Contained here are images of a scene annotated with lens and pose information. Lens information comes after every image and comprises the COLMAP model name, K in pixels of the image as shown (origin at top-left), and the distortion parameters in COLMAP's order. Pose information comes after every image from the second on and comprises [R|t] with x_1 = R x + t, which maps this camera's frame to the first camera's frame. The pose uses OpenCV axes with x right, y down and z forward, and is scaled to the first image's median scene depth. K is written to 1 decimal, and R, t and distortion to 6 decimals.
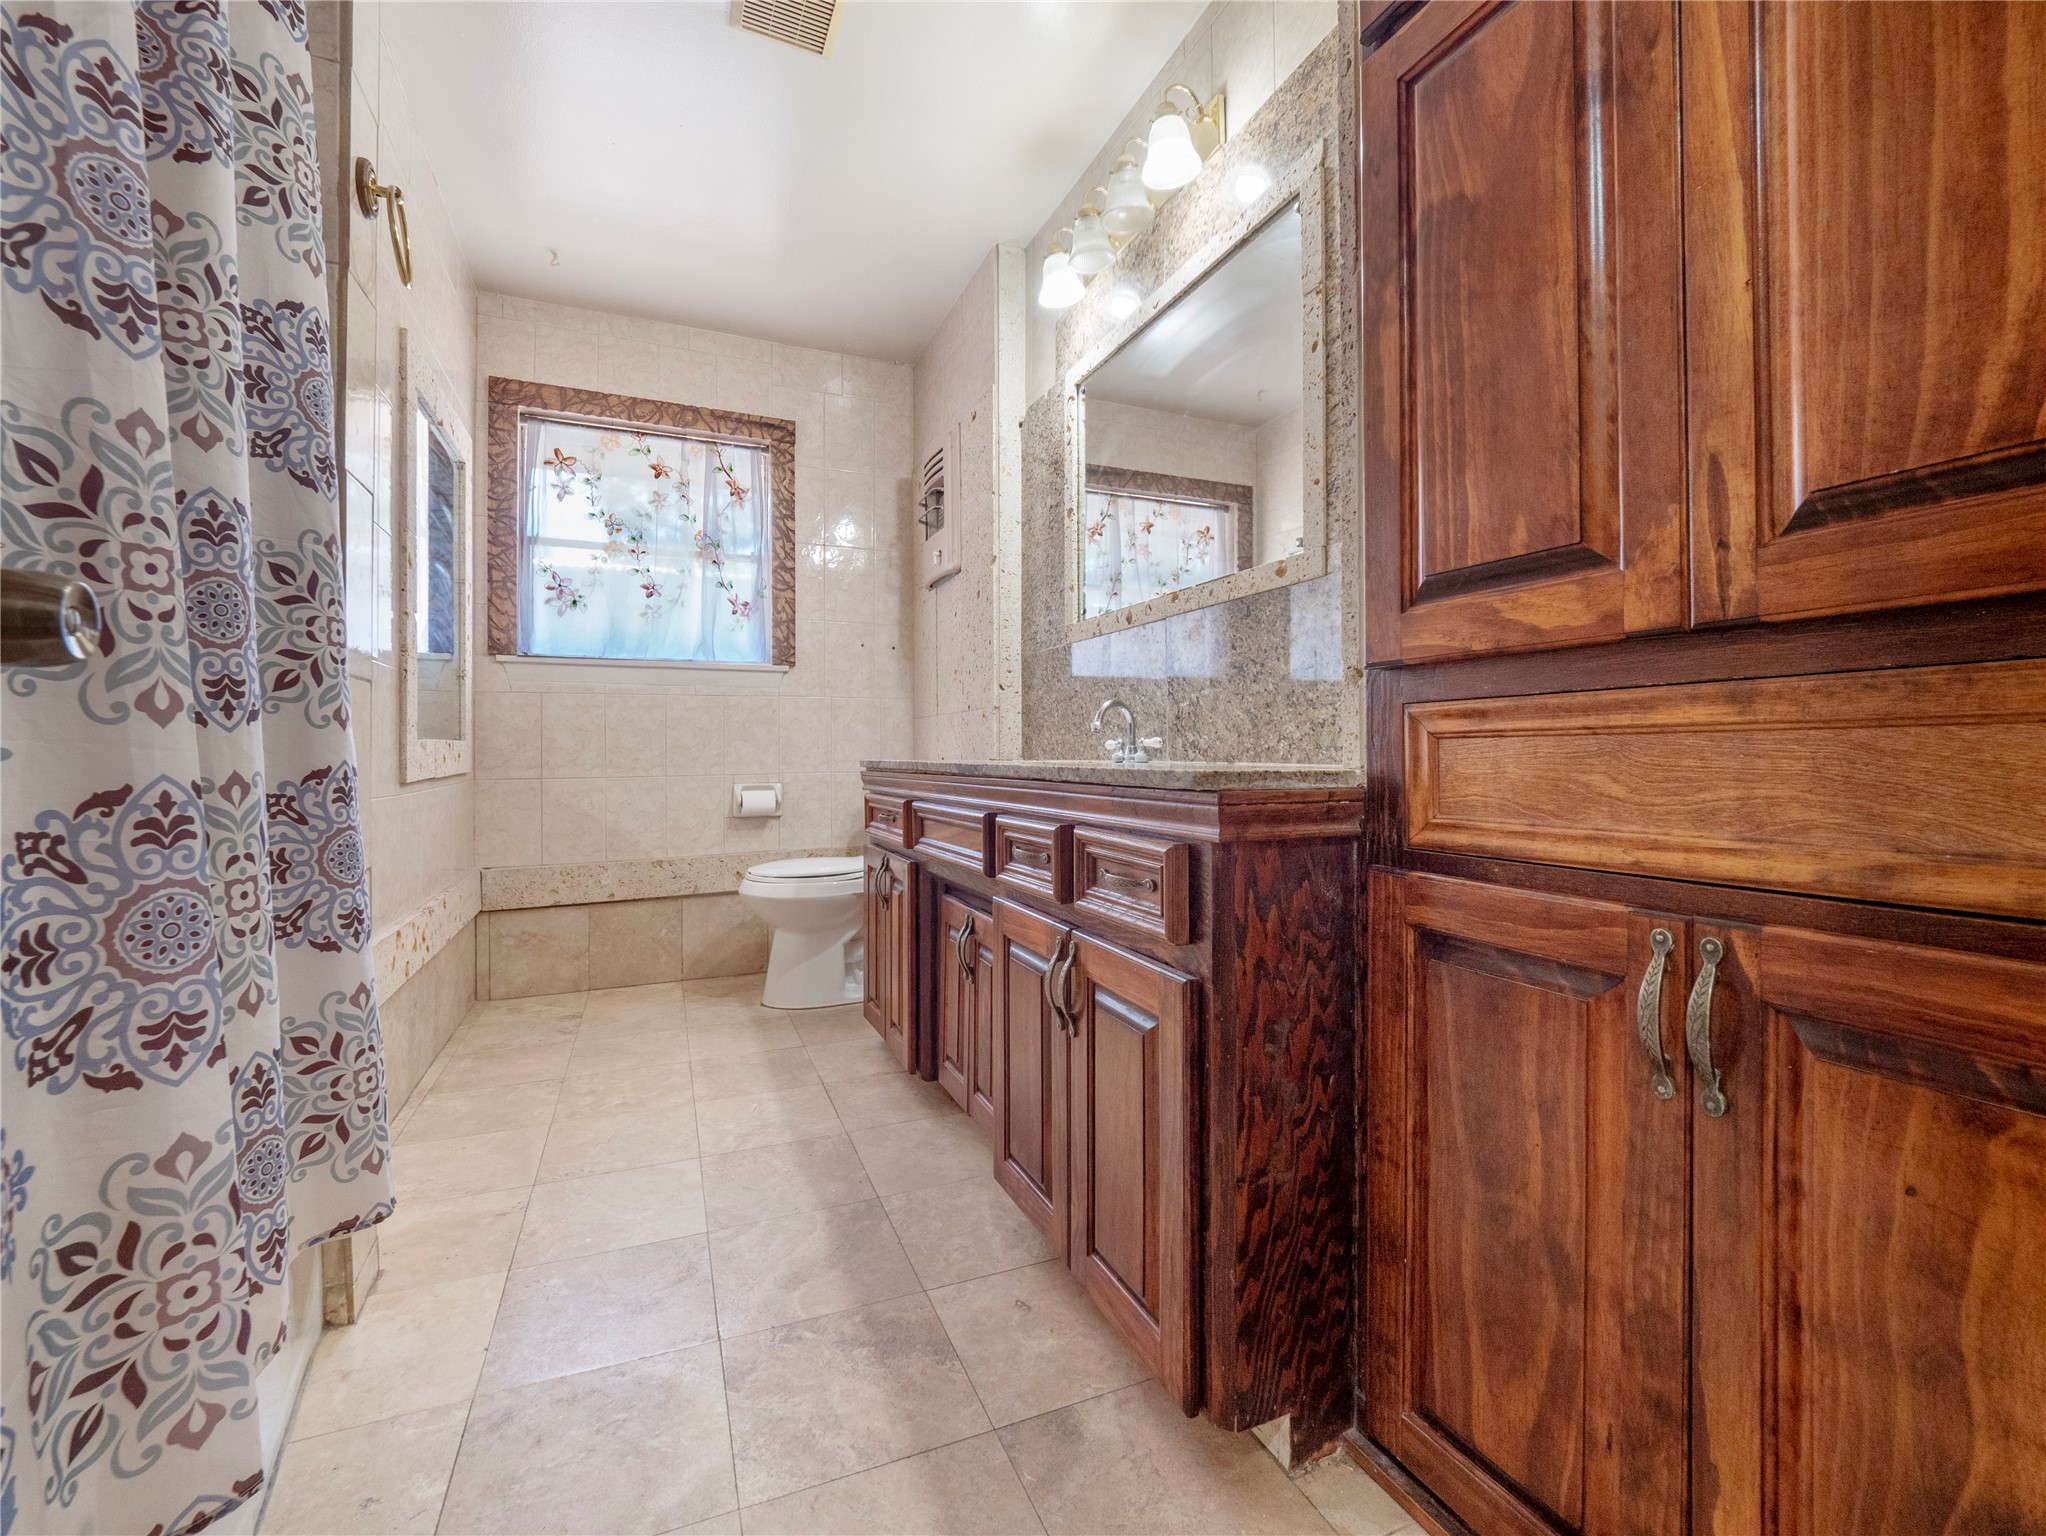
lens RADIAL K [[860.8, 0, 1020.4], [0, 860.8, 748.2], [0, 0, 1]] dist [0.014802, -0.015712]
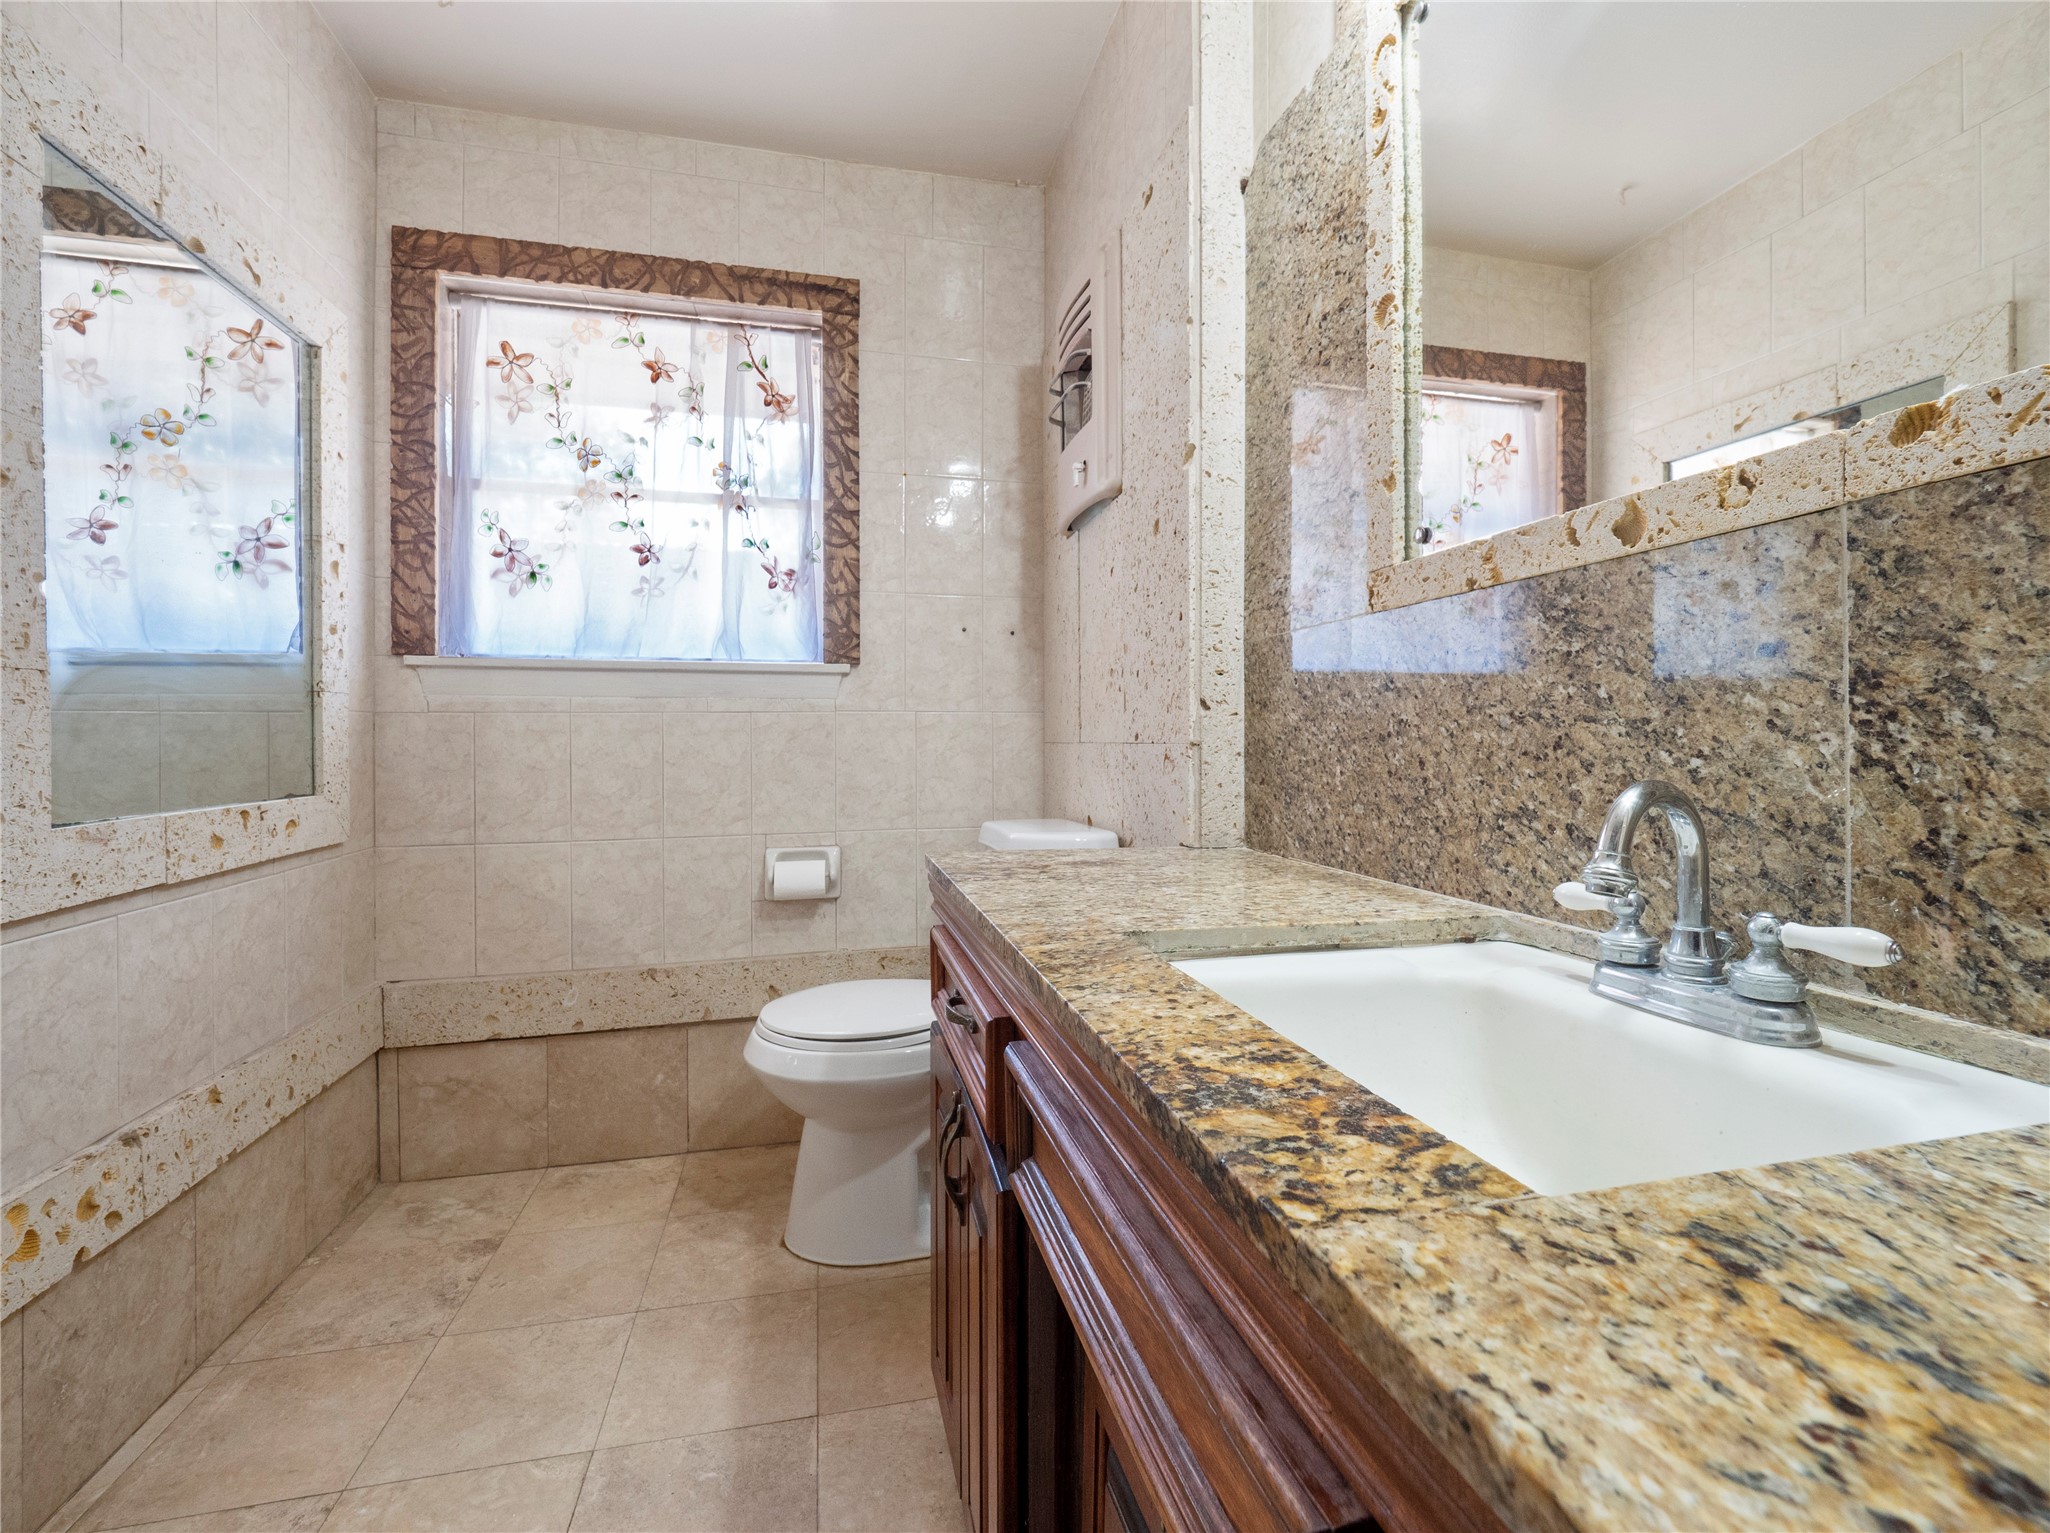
lens RADIAL K [[862.5, 0, 1022.4], [0, 862.5, 746.7], [0, 0, 1]] dist [0.014802, -0.015712]
pose [[0.985958, 0.002000, -0.166983, -0.036993], [0.000051, 0.999925, 0.012278, -0.045011], [0.166995, -0.012114, 0.985883, 0.413800]]
